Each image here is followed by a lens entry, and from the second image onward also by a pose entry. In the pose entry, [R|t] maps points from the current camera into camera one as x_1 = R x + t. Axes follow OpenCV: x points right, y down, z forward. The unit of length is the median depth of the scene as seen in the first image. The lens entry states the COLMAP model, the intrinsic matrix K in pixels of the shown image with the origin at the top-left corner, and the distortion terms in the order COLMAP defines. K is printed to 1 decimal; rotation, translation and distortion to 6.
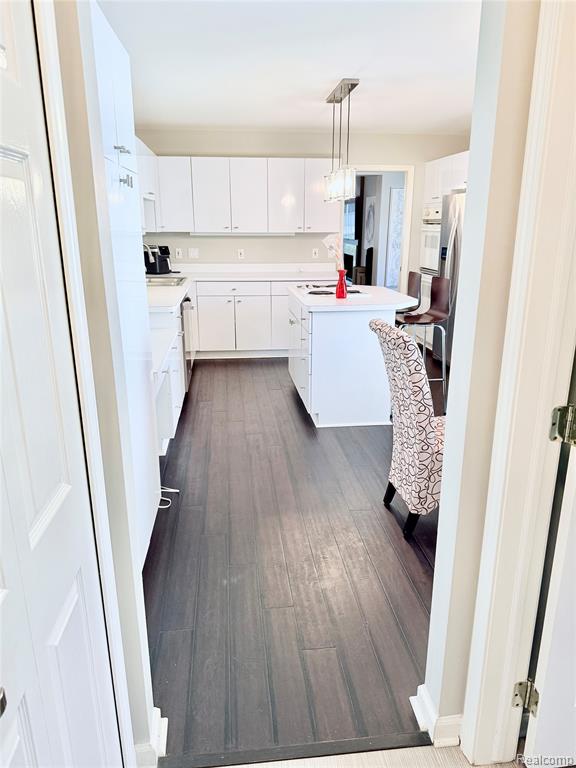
lens RADIAL K [[545.3, 0, 288.0], [0, 545.3, 384.0], [0, 0, 1]] dist [0.121771, -0.229085]
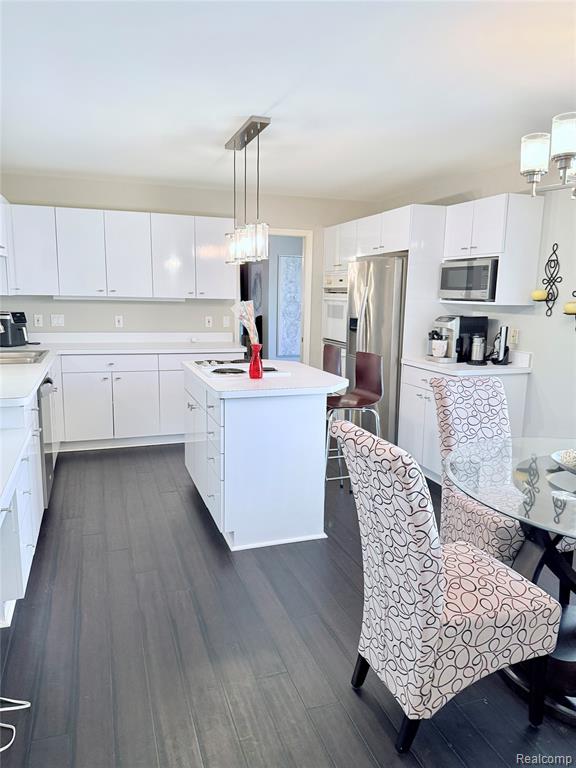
lens RADIAL K [[545.3, 0, 288.0], [0, 545.3, 384.0], [0, 0, 1]] dist [0.121771, -0.229085]
pose [[0.975371, -0.019109, 0.219741, -0.036546], [0.044524, 0.992789, -0.111298, -0.064815], [-0.216030, 0.118341, 0.969189, 0.243484]]
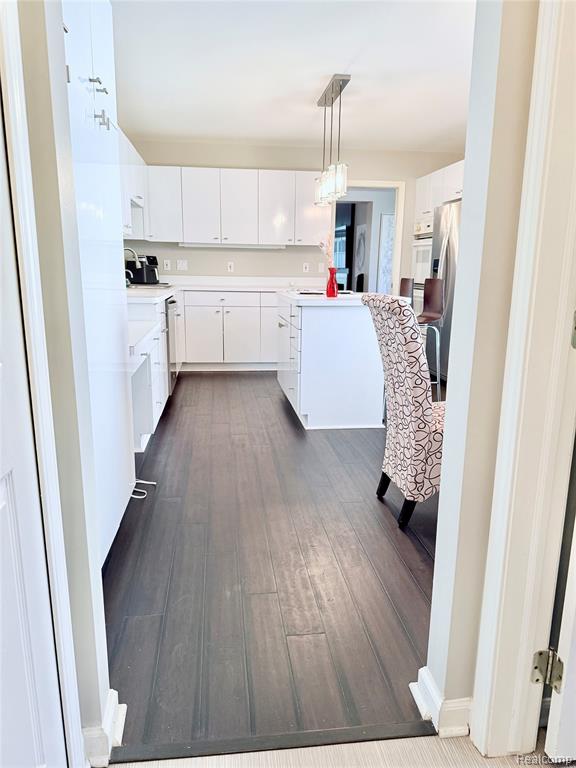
lens RADIAL K [[546.1, 0, 286.4], [0, 546.1, 386.6], [0, 0, 1]] dist [0.112946, -0.229369]
pose [[0.999865, 0.009292, 0.013534, 0.005755], [-0.008359, 0.997686, -0.067481, 0.075827], [-0.014130, 0.067359, 0.997629, 0.050884]]
